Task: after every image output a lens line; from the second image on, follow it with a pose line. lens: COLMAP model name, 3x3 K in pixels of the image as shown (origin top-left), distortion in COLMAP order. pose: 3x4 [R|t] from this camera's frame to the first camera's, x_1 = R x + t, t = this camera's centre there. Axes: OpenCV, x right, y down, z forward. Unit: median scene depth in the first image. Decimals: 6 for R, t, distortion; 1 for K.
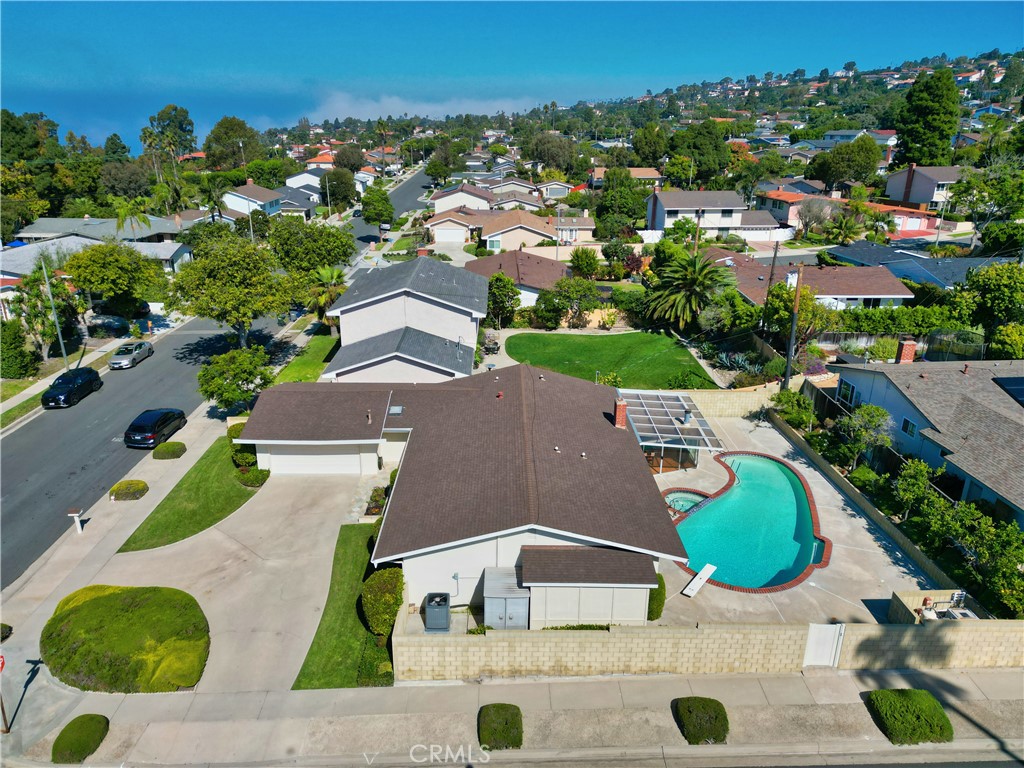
lens RADIAL K [[714.1, 0, 517.0], [0, 714.1, 389.7], [0, 0, 1]] dist [0.089372, -0.094534]
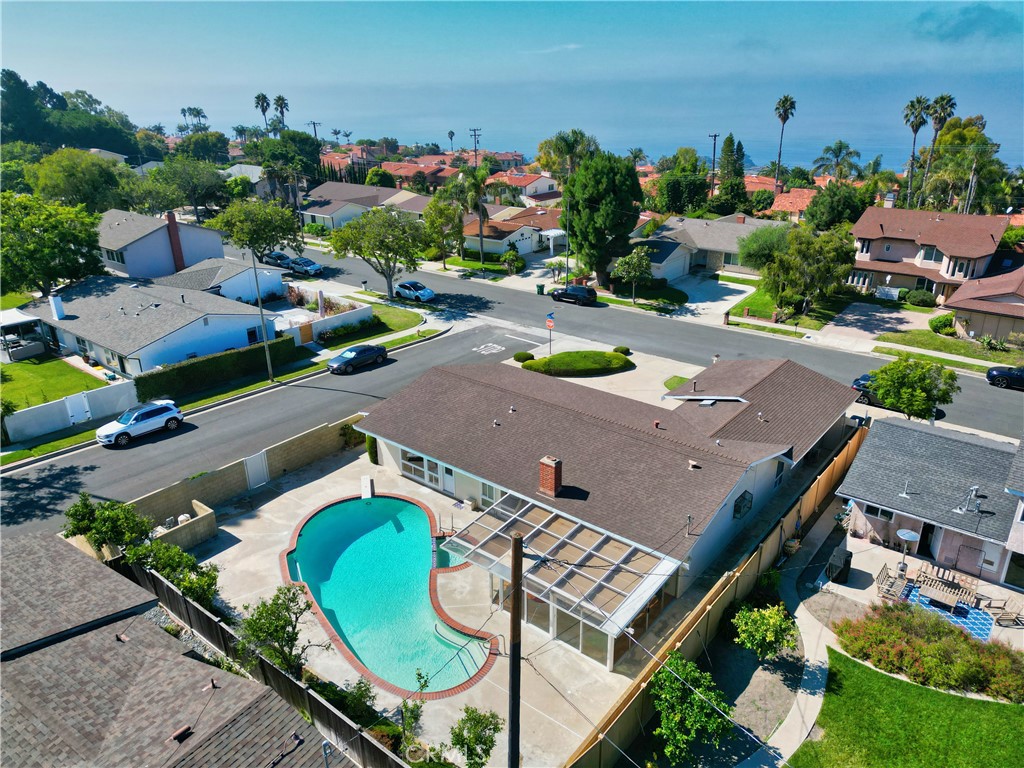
lens RADIAL K [[714.1, 0, 517.0], [0, 714.1, 389.7], [0, 0, 1]] dist [0.089372, -0.094534]
pose [[-0.642614, 0.288229, -0.709910, 0.572647], [-0.269426, 0.782364, 0.561531, -0.387831], [0.717257, 0.552115, -0.425102, 1.021629]]
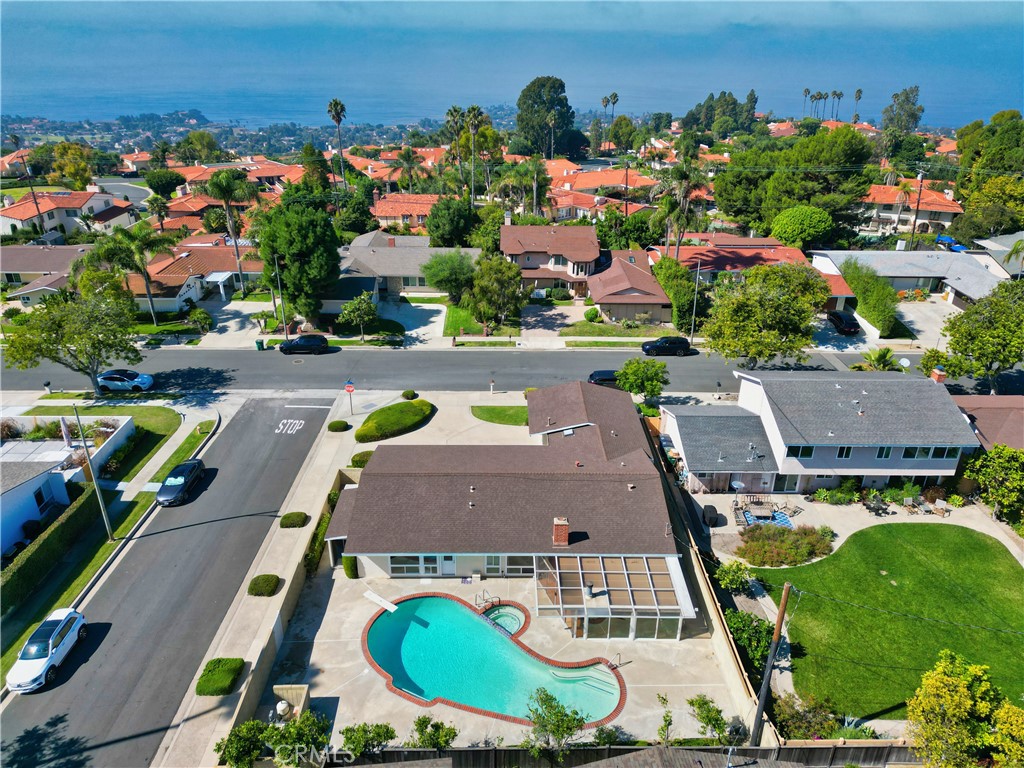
lens RADIAL K [[714.1, 0, 517.0], [0, 714.1, 389.7], [0, 0, 1]] dist [0.089372, -0.094534]
pose [[-0.005156, 0.426300, -0.904567, 0.825739], [-0.363436, 0.841923, 0.398848, -0.441599], [0.931605, 0.330809, 0.150592, 0.576082]]
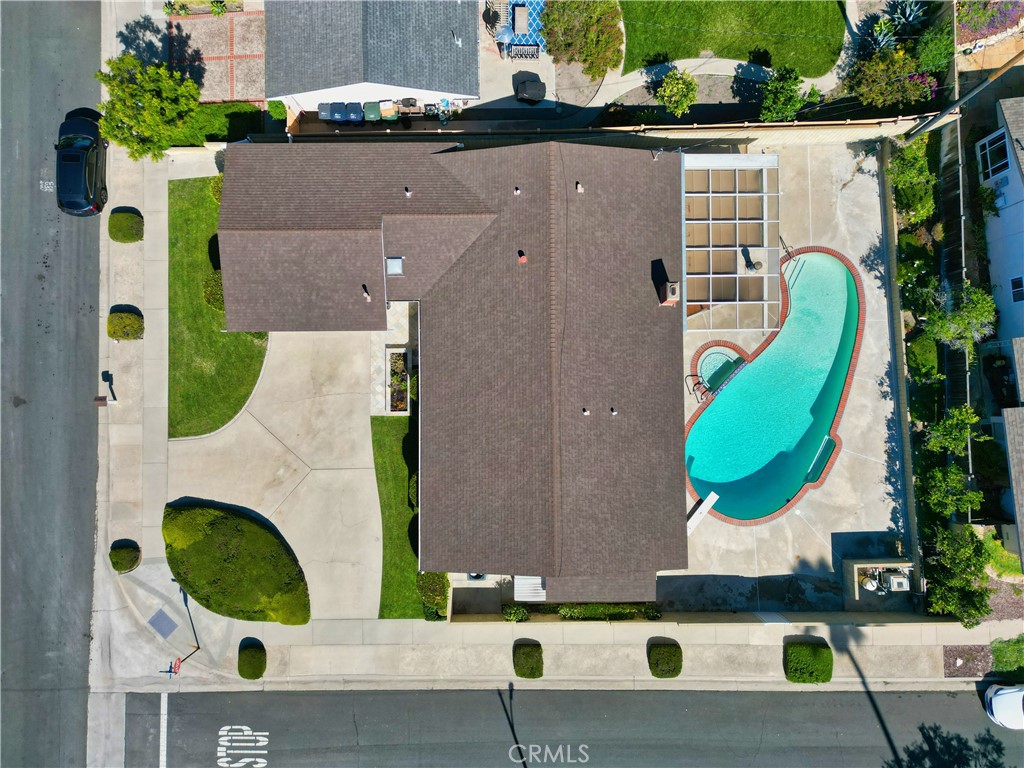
lens RADIAL K [[714.1, 0, 517.0], [0, 714.1, 389.7], [0, 0, 1]] dist [0.089372, -0.094534]
pose [[0.999864, 0.009760, -0.013291, -0.015798], [0.008521, 0.384243, 0.923193, -0.557414], [0.014117, -0.923180, 0.384108, 0.469812]]
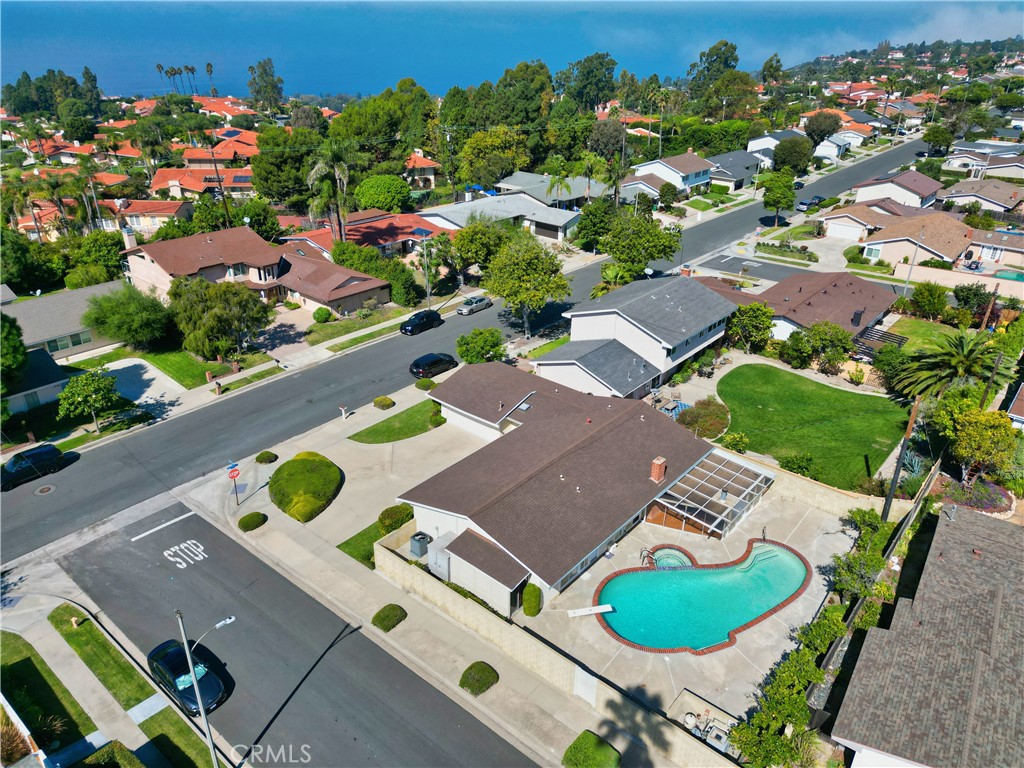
lens RADIAL K [[714.1, 0, 517.0], [0, 714.1, 389.7], [0, 0, 1]] dist [0.089372, -0.094534]
pose [[0.754032, 0.298830, -0.584924, 0.507152], [-0.240083, 0.954286, 0.178039, -0.201979], [0.611388, 0.006183, 0.791307, -0.070620]]
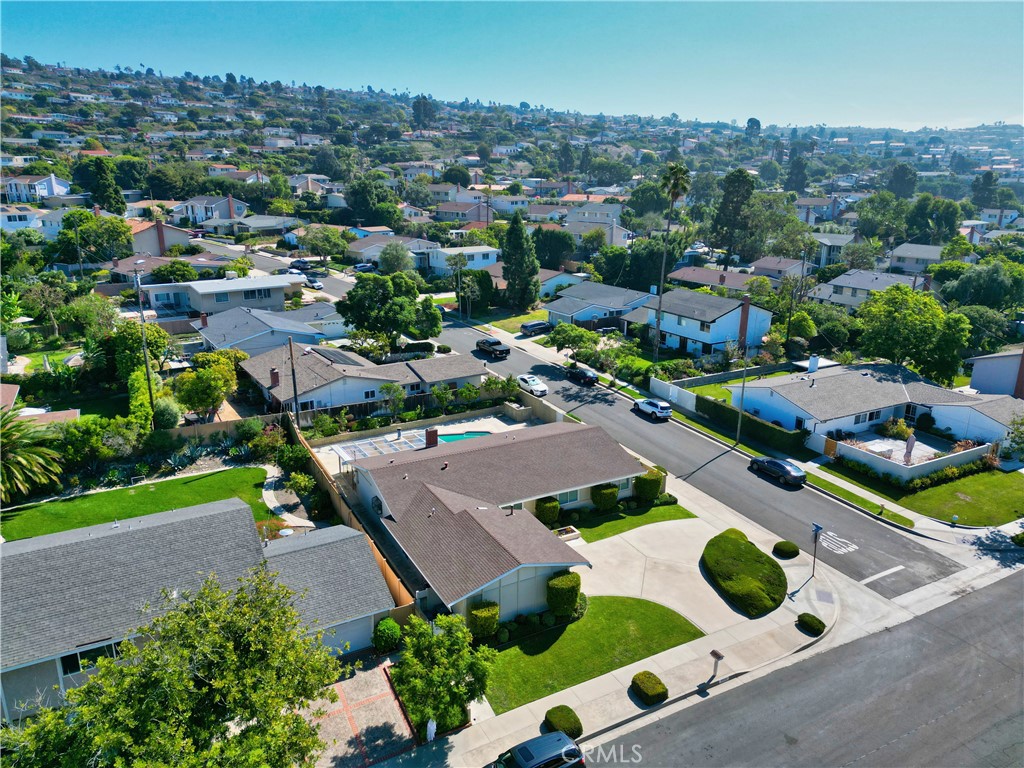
lens RADIAL K [[714.1, 0, 517.0], [0, 714.1, 389.7], [0, 0, 1]] dist [0.089372, -0.094534]
pose [[-0.459628, -0.273243, 0.845033, -0.917025], [0.300858, 0.847329, 0.437628, -0.511027], [-0.835600, 0.455380, -0.307248, 1.019070]]
